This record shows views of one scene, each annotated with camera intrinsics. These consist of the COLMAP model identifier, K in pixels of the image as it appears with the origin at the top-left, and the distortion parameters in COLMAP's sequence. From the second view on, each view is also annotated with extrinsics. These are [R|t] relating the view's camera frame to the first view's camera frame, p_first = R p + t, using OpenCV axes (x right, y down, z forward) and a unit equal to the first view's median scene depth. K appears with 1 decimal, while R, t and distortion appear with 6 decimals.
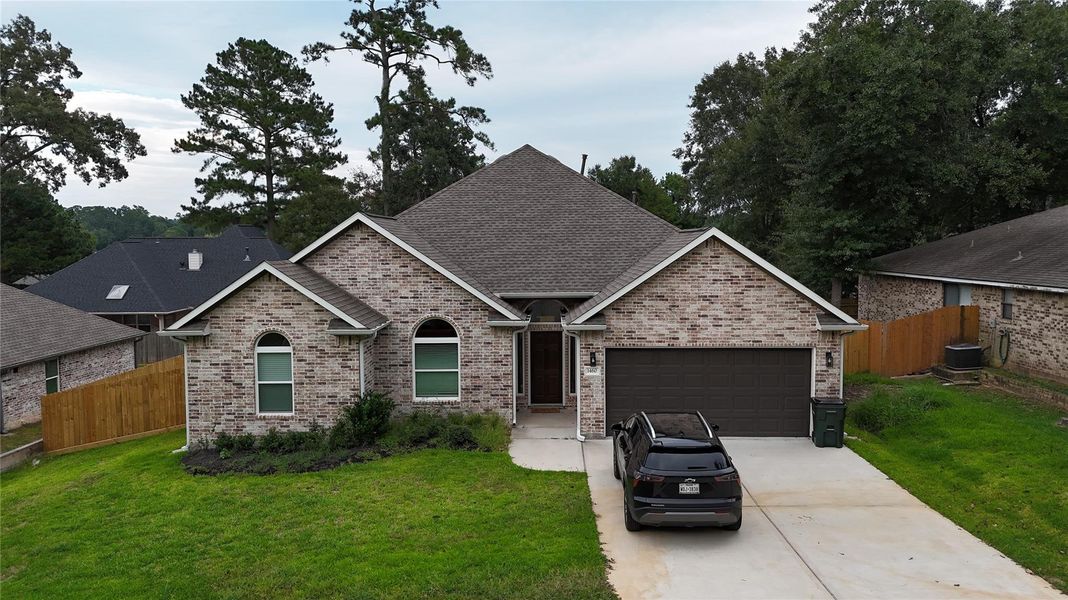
lens RADIAL K [[783.1, 0, 538.6], [0, 783.1, 294.6], [0, 0, 1]] dist [0.066334, -0.053279]
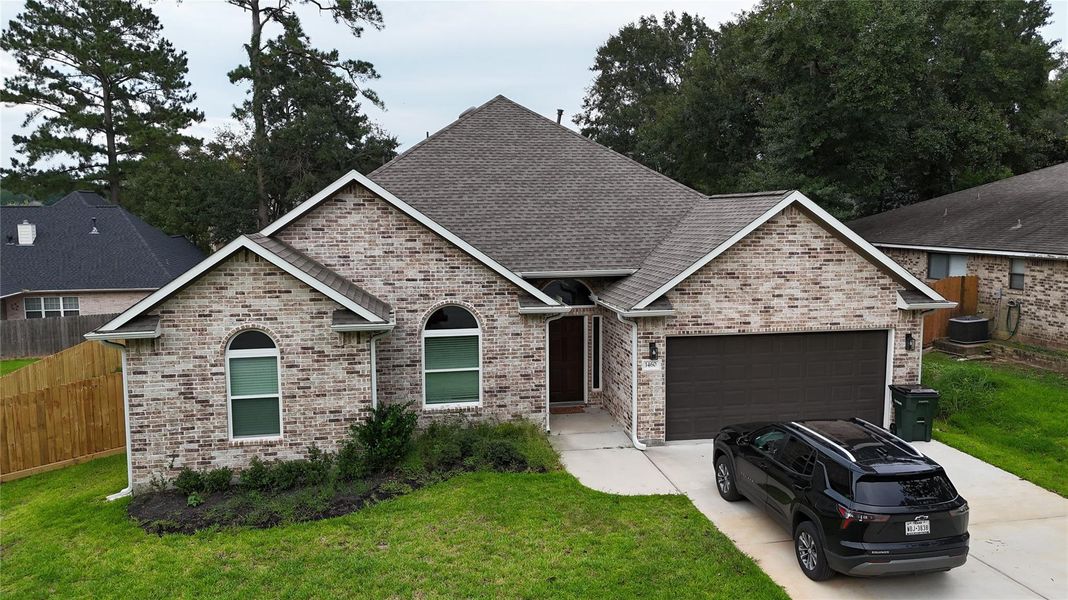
lens RADIAL K [[783.1, 0, 536.4], [0, 783.1, 294.3], [0, 0, 1]] dist [0.066334, -0.053279]
pose [[0.980787, -0.020731, 0.193978, -0.200653], [0.013681, 0.999199, 0.037615, -0.009607], [-0.194602, -0.034239, 0.980285, 0.202184]]
